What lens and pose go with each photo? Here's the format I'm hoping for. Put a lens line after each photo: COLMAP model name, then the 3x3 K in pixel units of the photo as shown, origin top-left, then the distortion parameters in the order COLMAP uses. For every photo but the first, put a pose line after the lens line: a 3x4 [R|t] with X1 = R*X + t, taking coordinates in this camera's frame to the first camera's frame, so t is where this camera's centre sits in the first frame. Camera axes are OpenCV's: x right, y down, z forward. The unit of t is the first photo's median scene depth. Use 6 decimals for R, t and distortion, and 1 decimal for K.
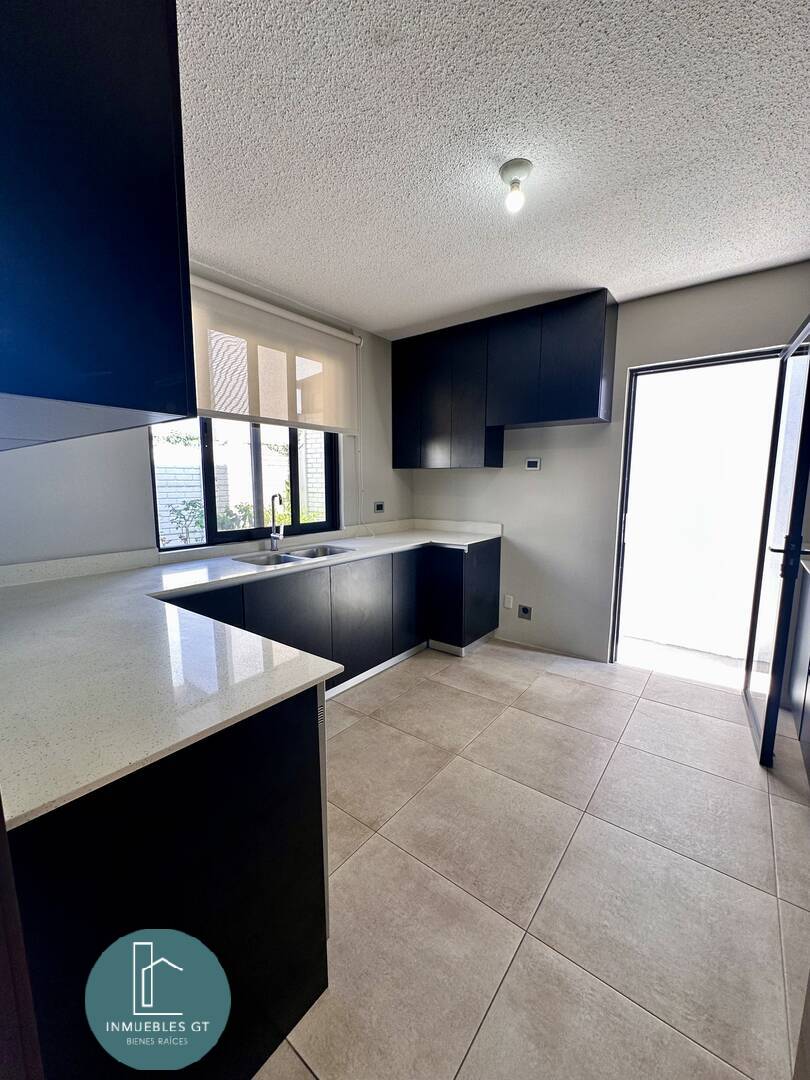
lens RADIAL K [[430.2, 0, 407.2], [0, 430.2, 544.0], [0, 0, 1]] dist [-0.001019, 0.000178]
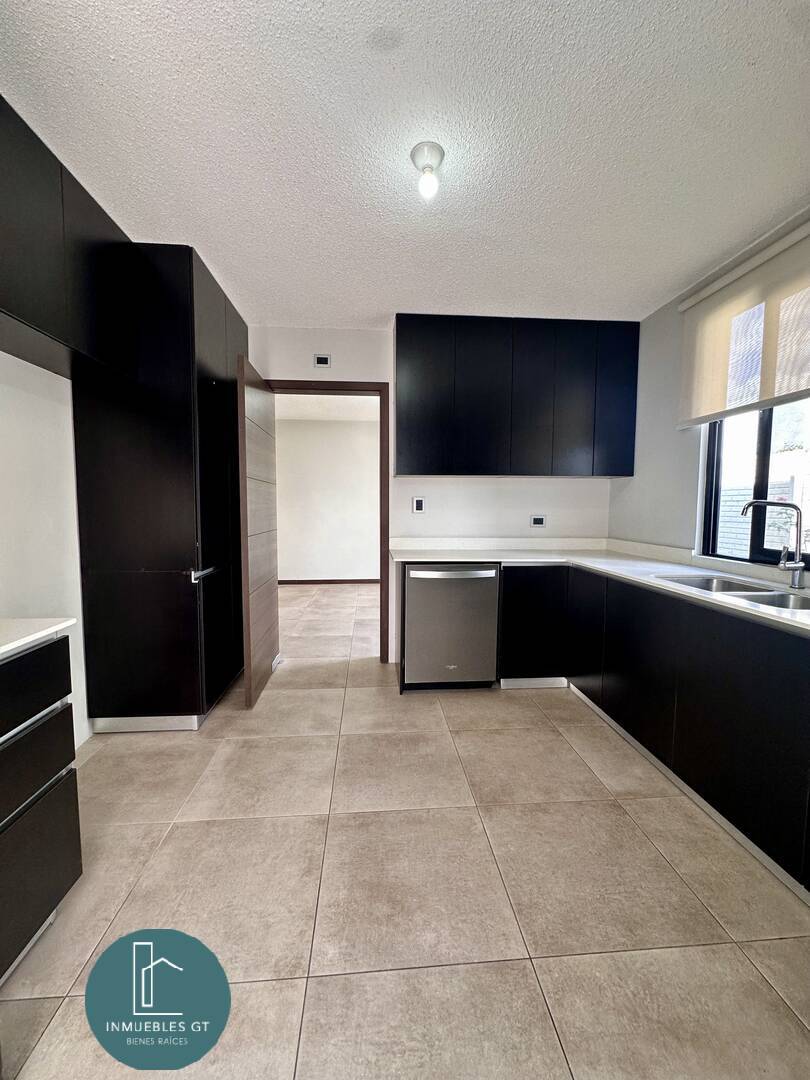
lens RADIAL K [[430.2, 0, 403.9], [0, 430.2, 535.1], [0, 0, 1]] dist [-0.001019, 0.000178]
pose [[-0.739525, 0.044016, -0.671688, 0.733405], [-0.098295, 0.980102, 0.172449, -0.152778], [0.665913, 0.193554, -0.720484, 1.355437]]
